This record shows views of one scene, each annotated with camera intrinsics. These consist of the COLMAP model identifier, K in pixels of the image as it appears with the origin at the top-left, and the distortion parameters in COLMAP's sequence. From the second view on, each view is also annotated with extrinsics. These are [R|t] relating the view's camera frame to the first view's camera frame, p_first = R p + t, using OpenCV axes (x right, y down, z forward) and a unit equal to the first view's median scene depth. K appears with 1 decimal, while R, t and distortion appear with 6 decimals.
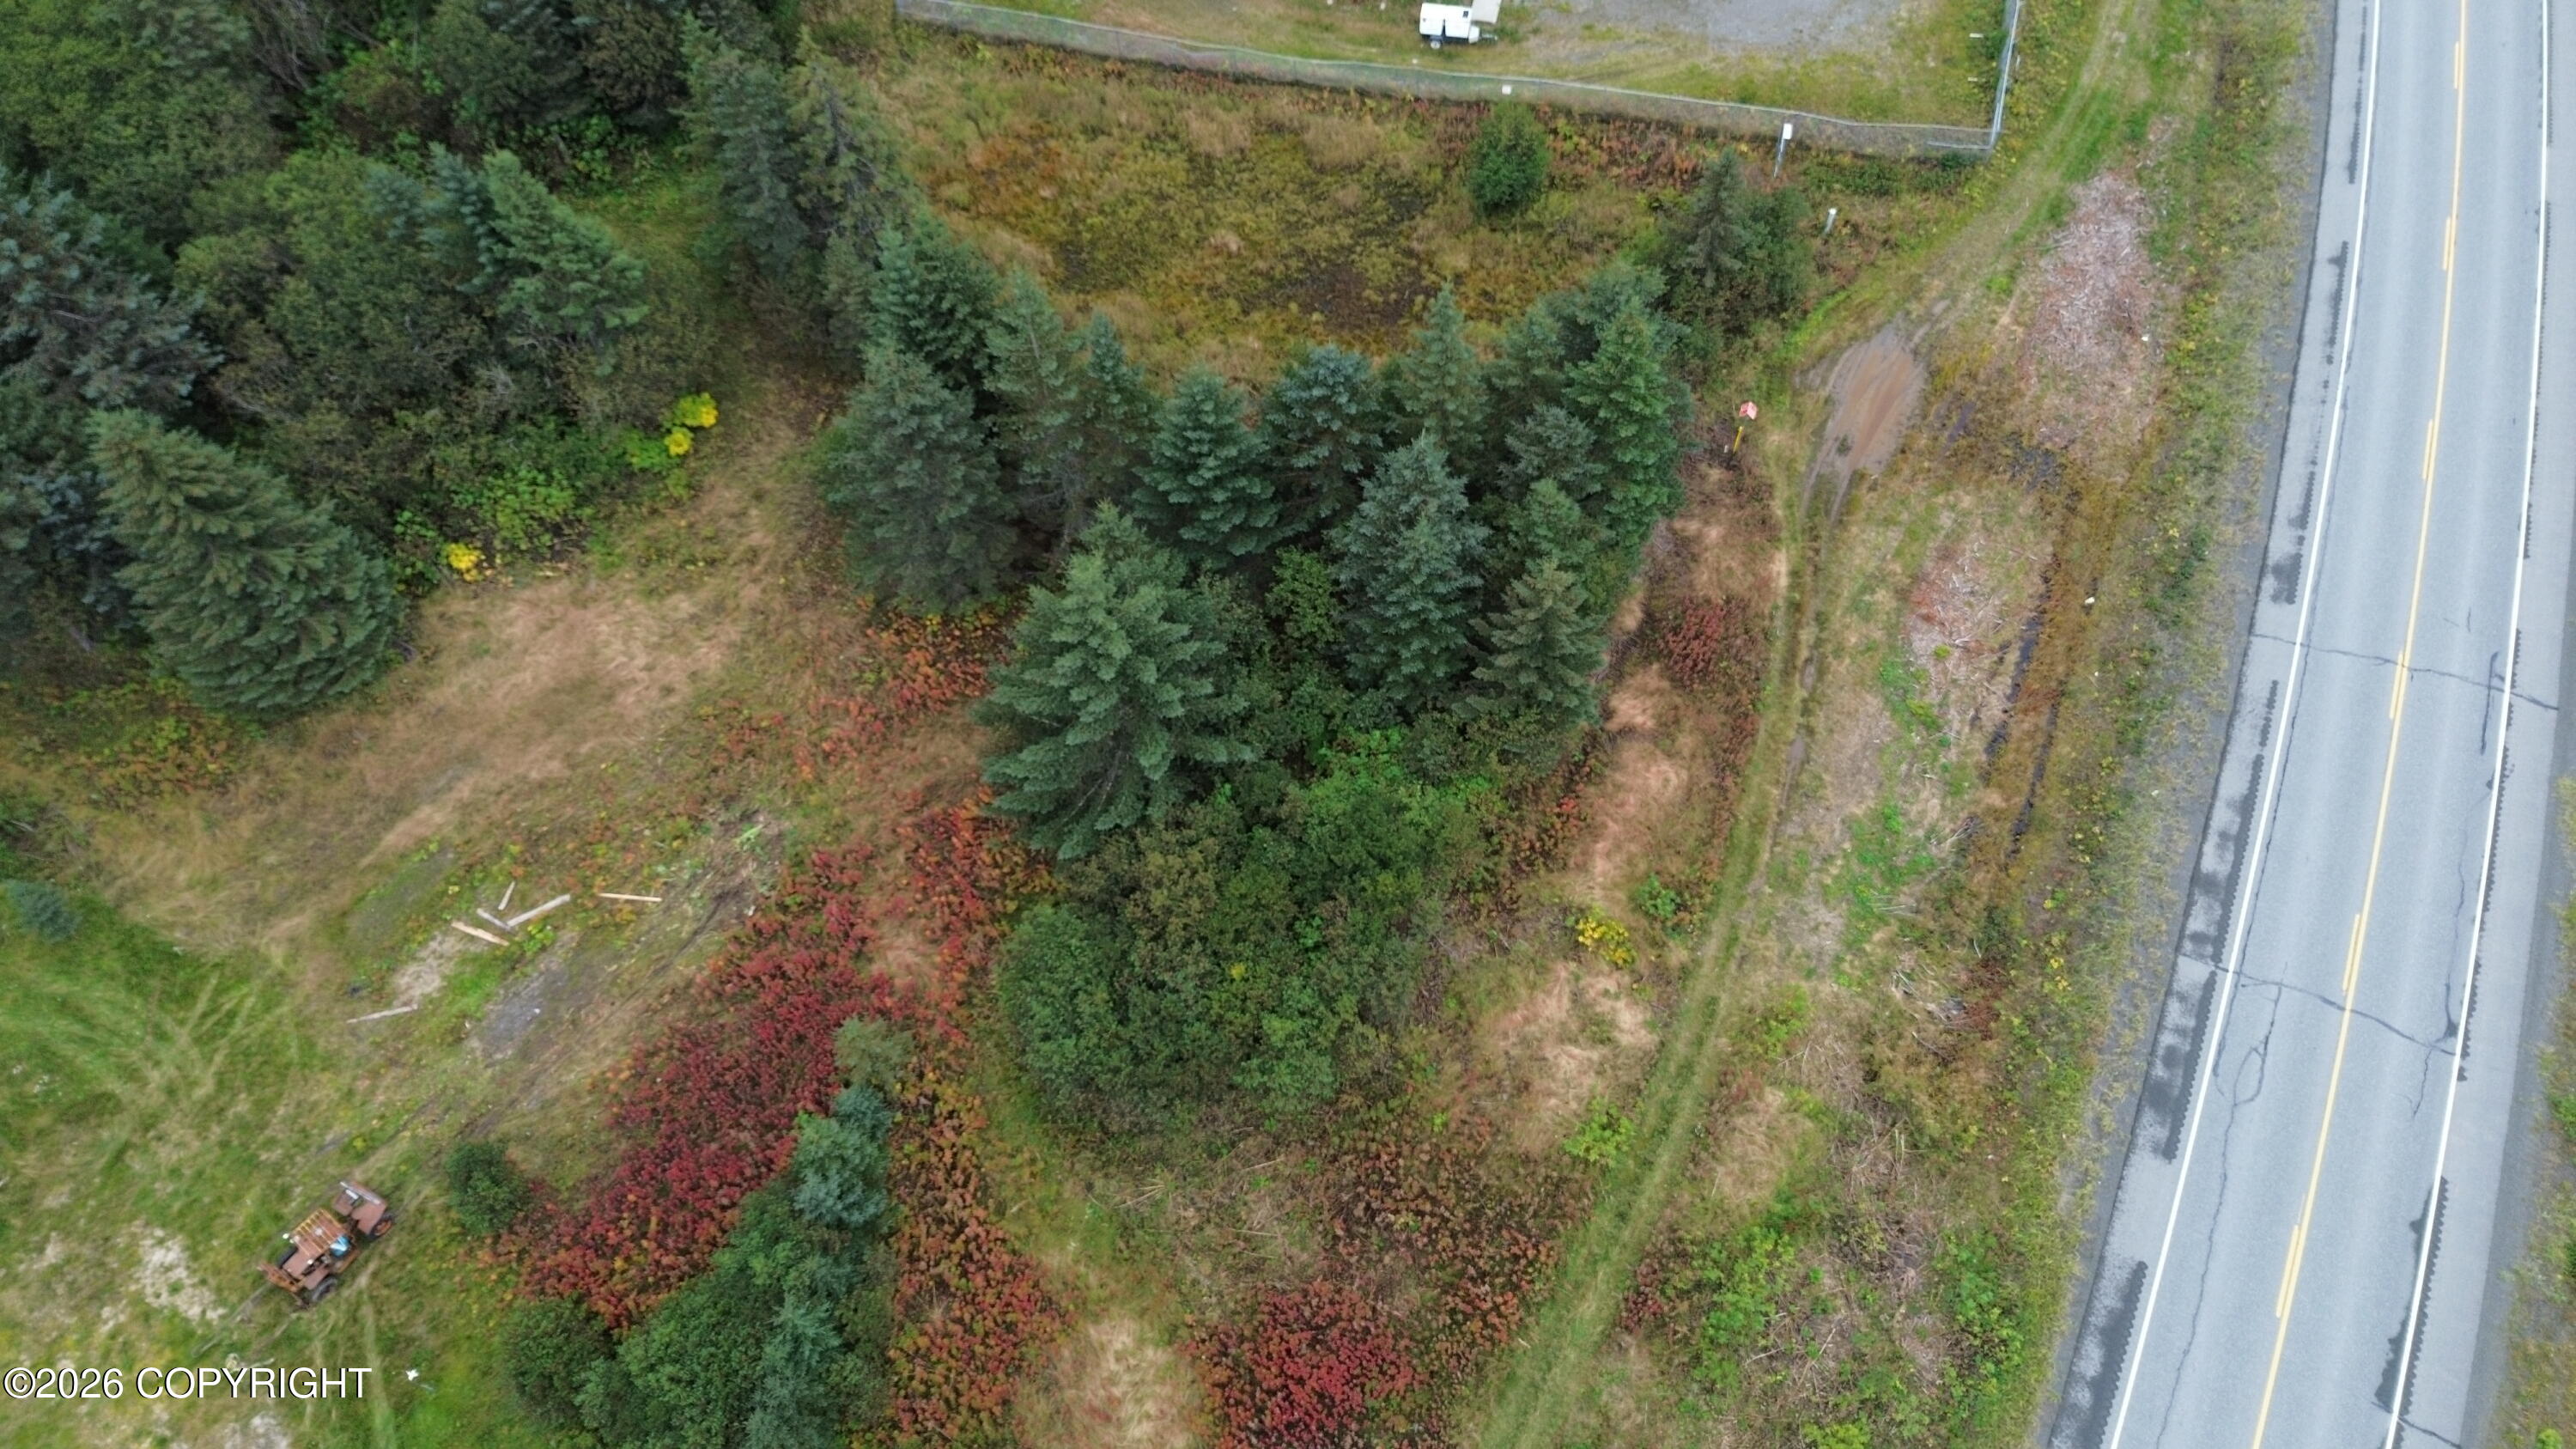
lens RADIAL K [[1824.3, 0, 1288.0], [0, 1824.3, 724.5], [0, 0, 1]] dist [0.067270, -0.063566]
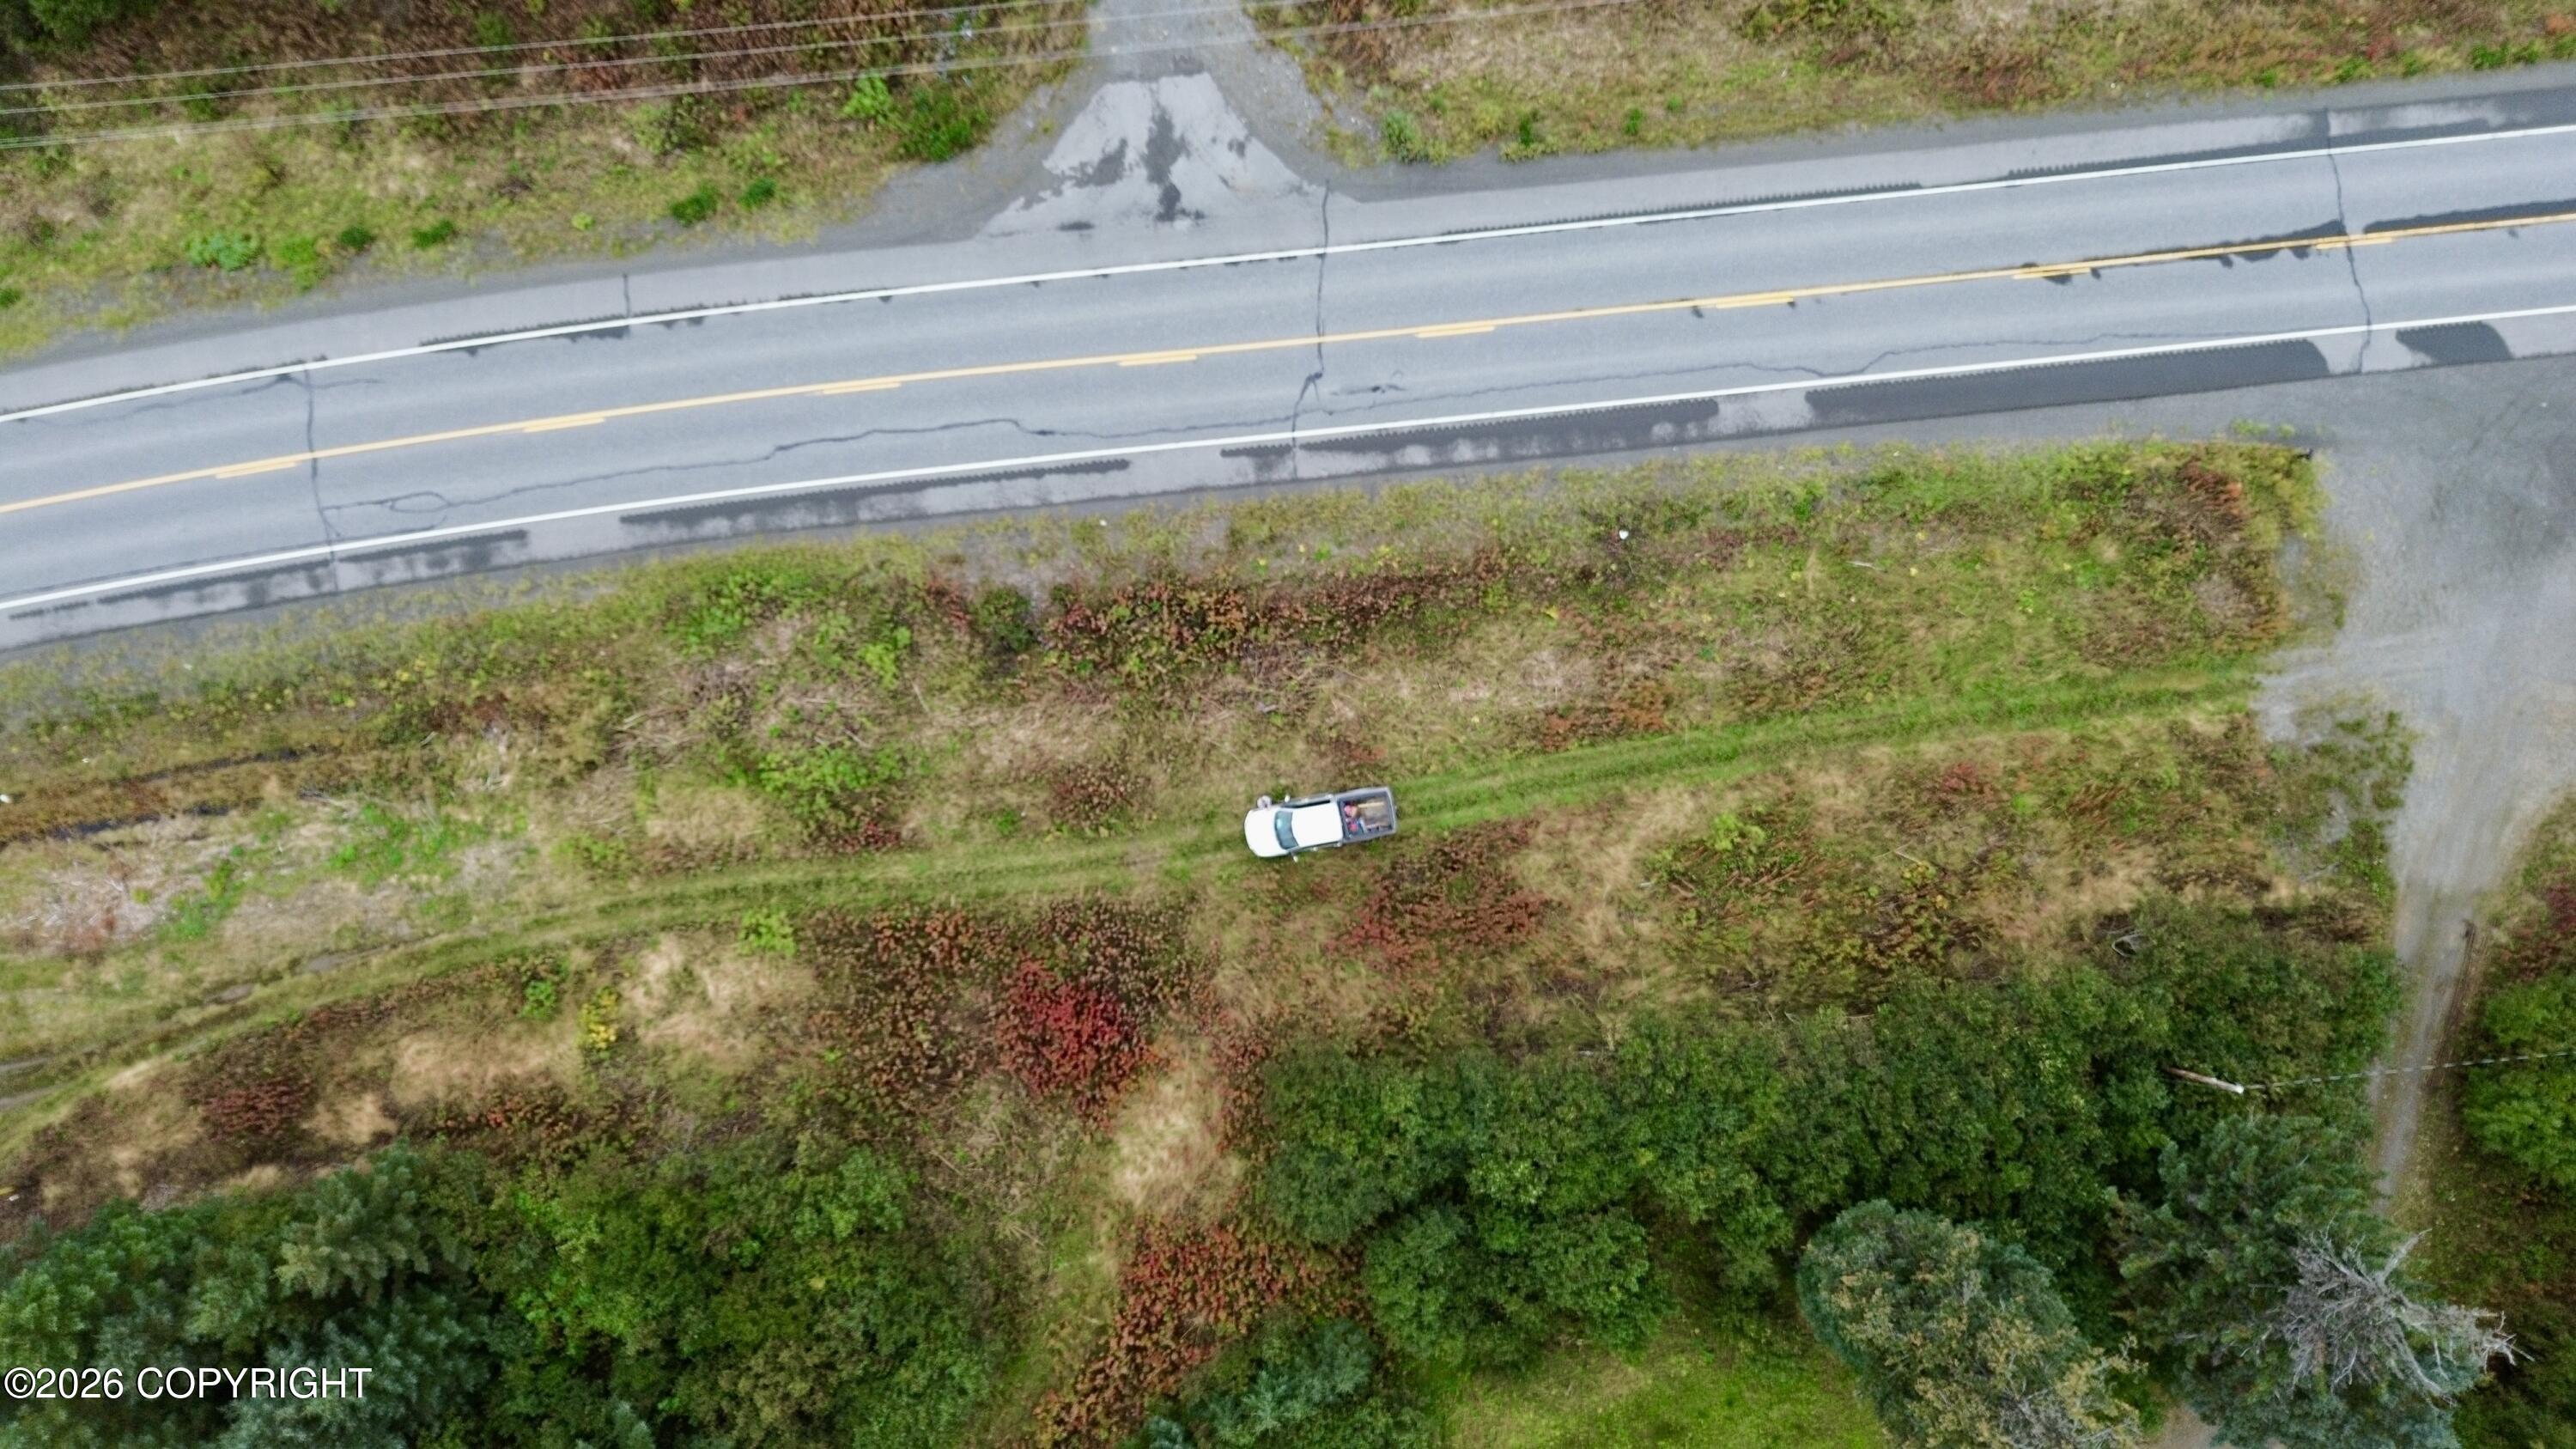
lens RADIAL K [[1824.3, 0, 1288.0], [0, 1824.3, 724.5], [0, 0, 1]] dist [0.067270, -0.063566]
pose [[-0.561182, -0.825145, 0.064881, 0.017002], [0.721922, -0.449622, 0.525994, -0.082594], [-0.404849, 0.342017, 0.848010, -0.152879]]
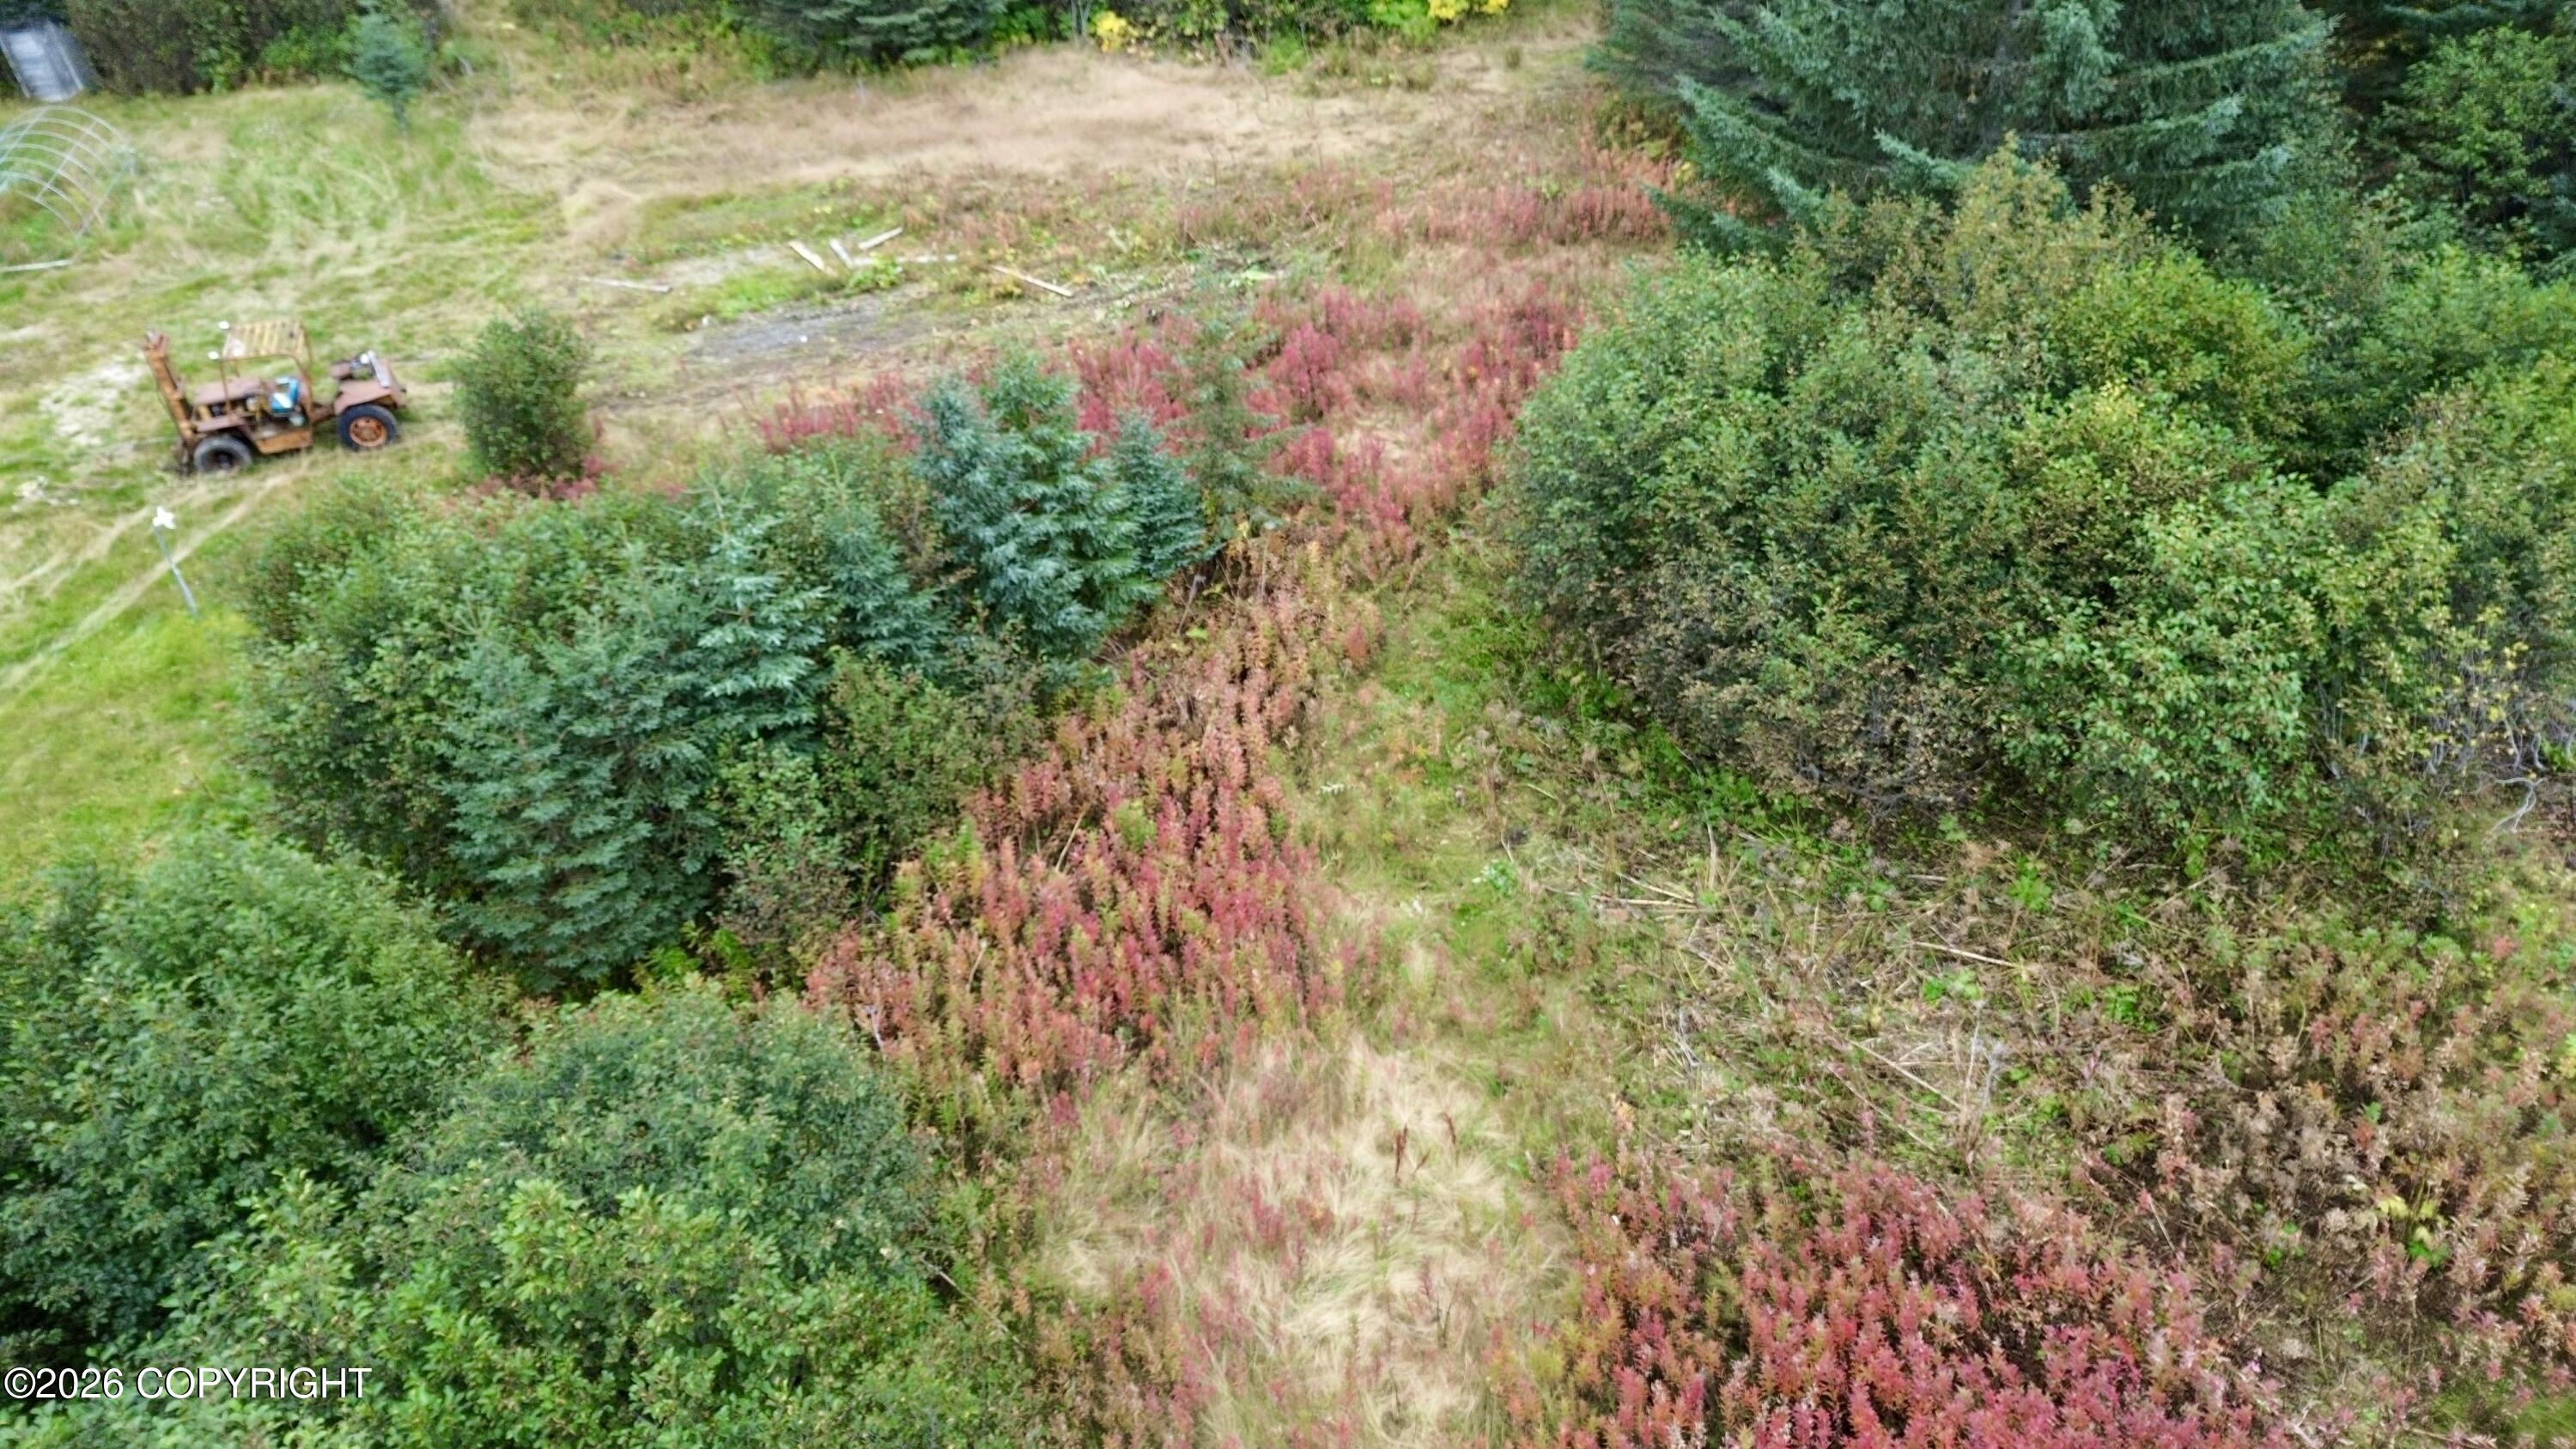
lens RADIAL K [[1831.3, 0, 1286.2], [0, 1831.3, 719.2], [0, 0, 1]] dist [0.061314, -0.052941]
pose [[0.834714, 0.317020, -0.450279, 0.019867], [-0.465893, 0.842477, -0.270510, 0.333932], [0.293593, 0.435580, 0.850925, 0.585327]]
